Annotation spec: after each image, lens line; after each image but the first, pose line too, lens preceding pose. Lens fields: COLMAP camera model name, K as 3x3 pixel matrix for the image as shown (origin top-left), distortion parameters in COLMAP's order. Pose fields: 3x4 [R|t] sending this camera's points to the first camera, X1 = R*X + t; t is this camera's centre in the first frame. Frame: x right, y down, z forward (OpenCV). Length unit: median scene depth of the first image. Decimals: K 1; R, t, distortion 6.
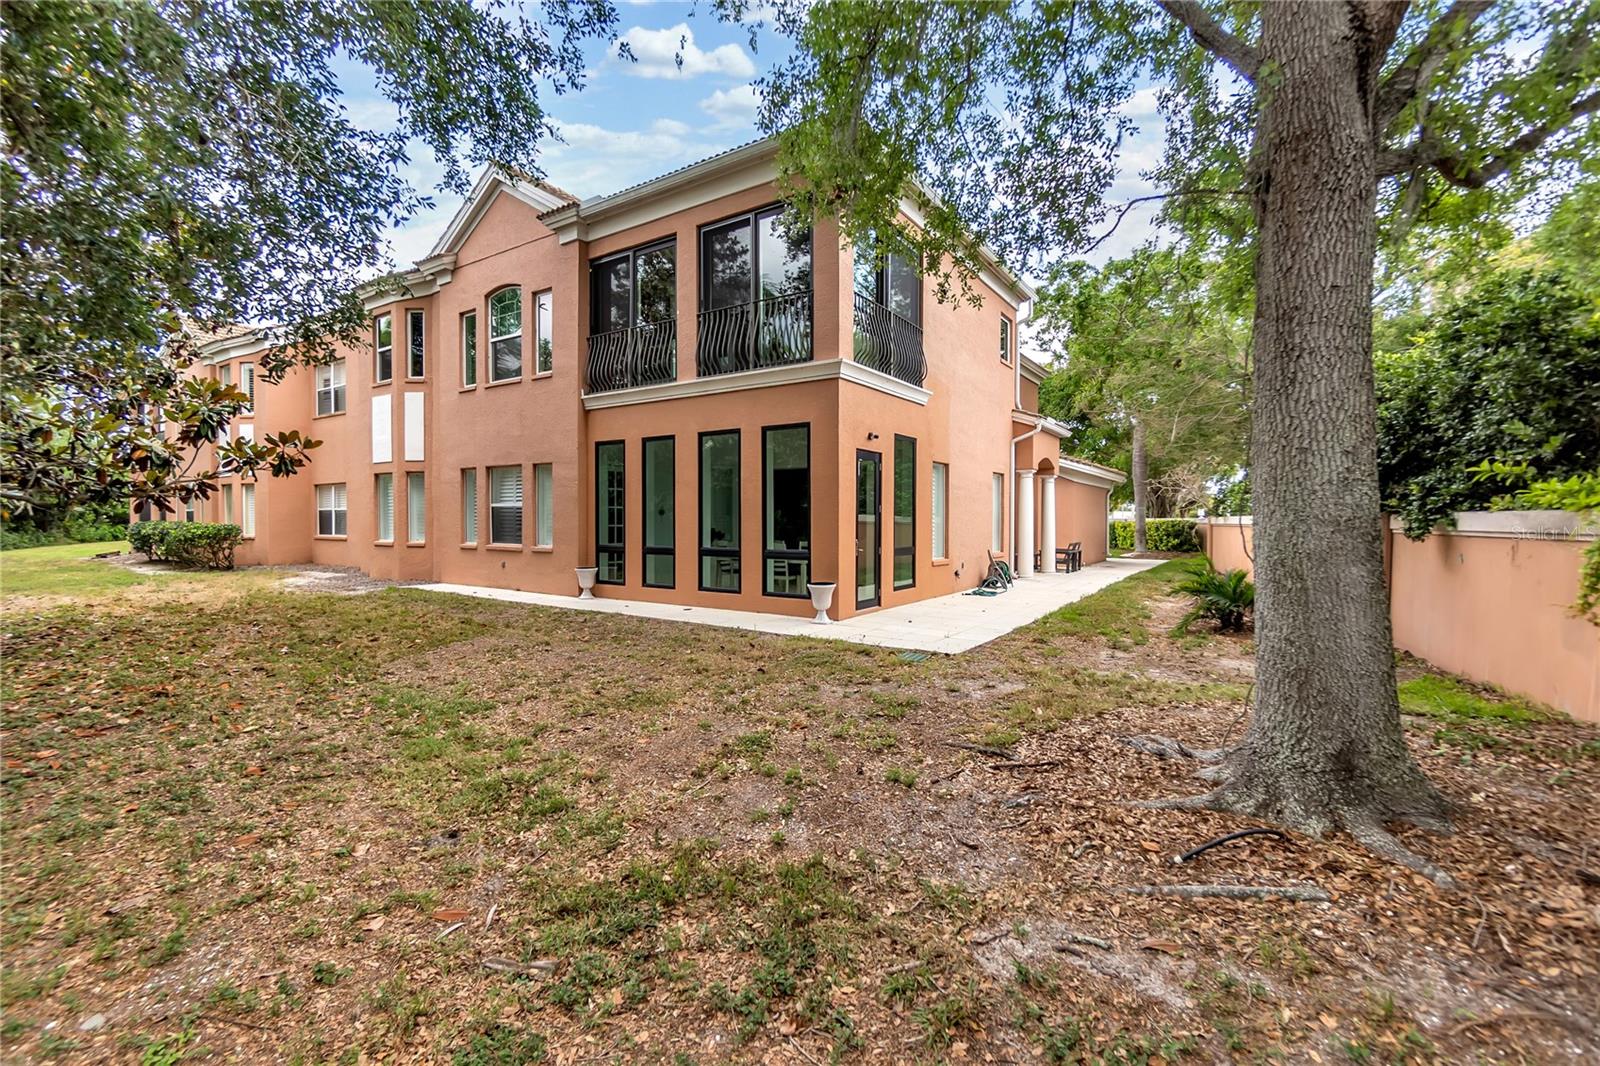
lens RADIAL K [[701.8, 0, 801.8], [0, 701.8, 528.2], [0, 0, 1]] dist [0.000240, -0.000055]
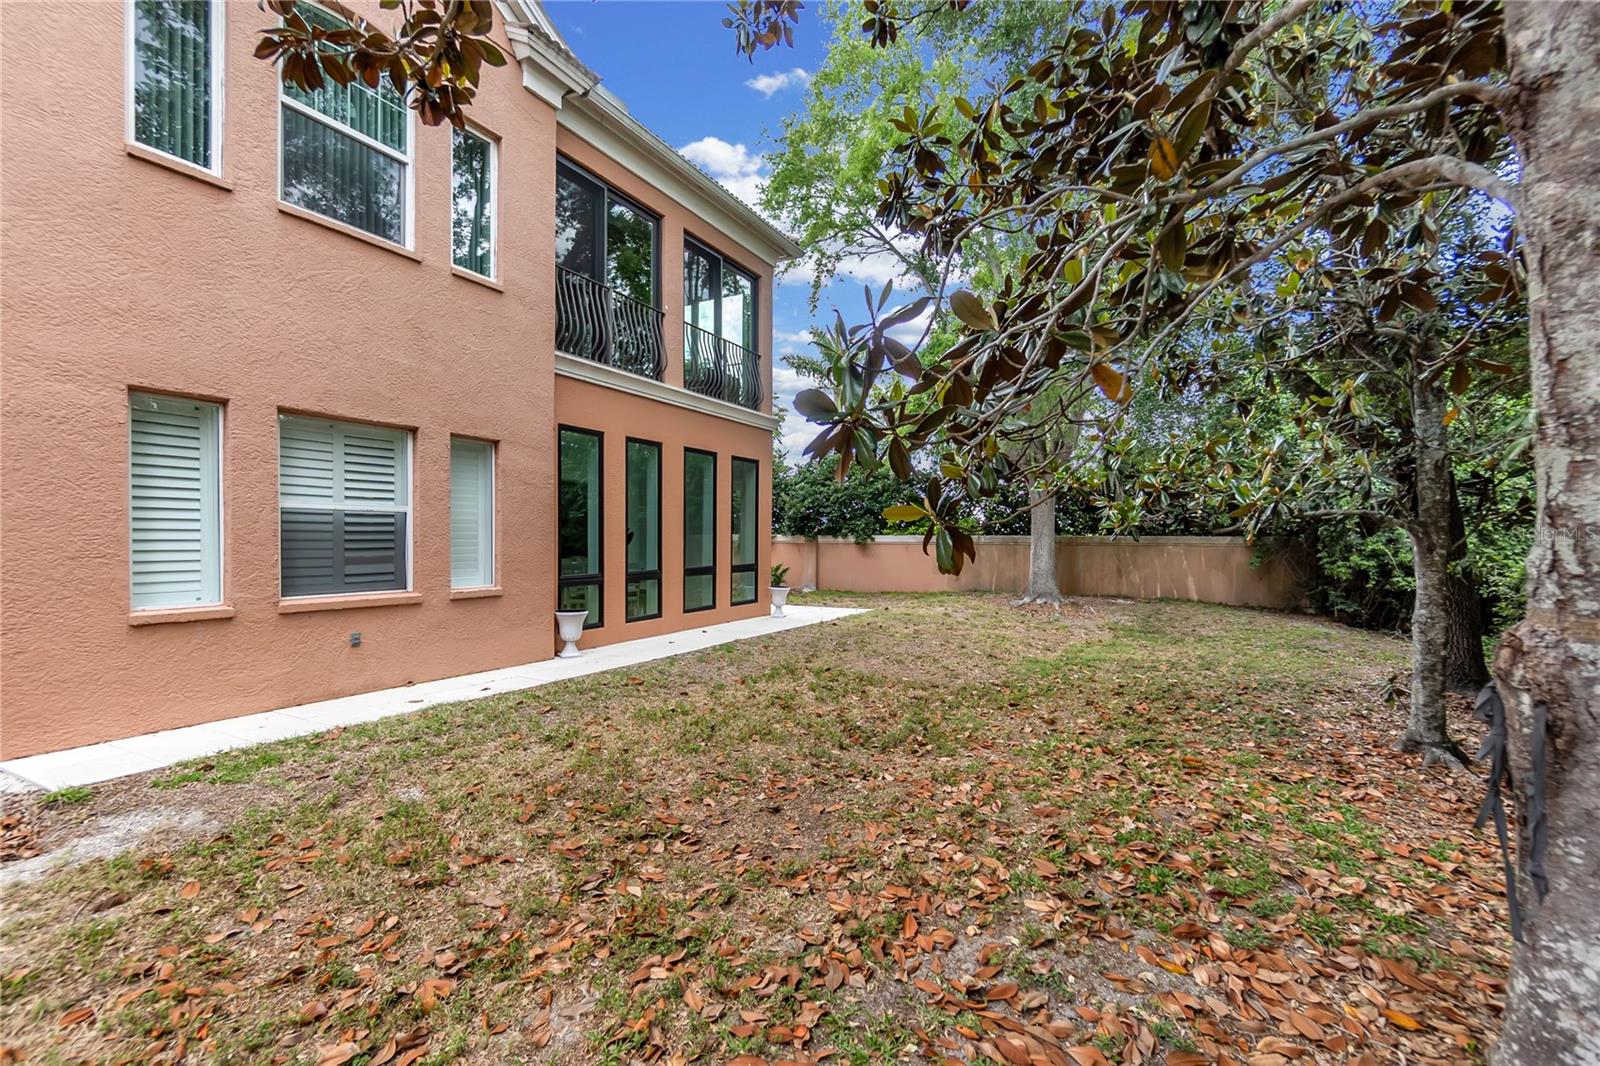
lens RADIAL K [[701.8, 0, 801.4], [0, 701.8, 534.6], [0, 0, 1]] dist [0.000240, -0.000055]
pose [[-0.080158, 0.010480, 0.996727, -1.025498], [0.027947, 0.999575, -0.008263, -0.004369], [-0.996390, 0.027194, -0.080416, 0.863582]]
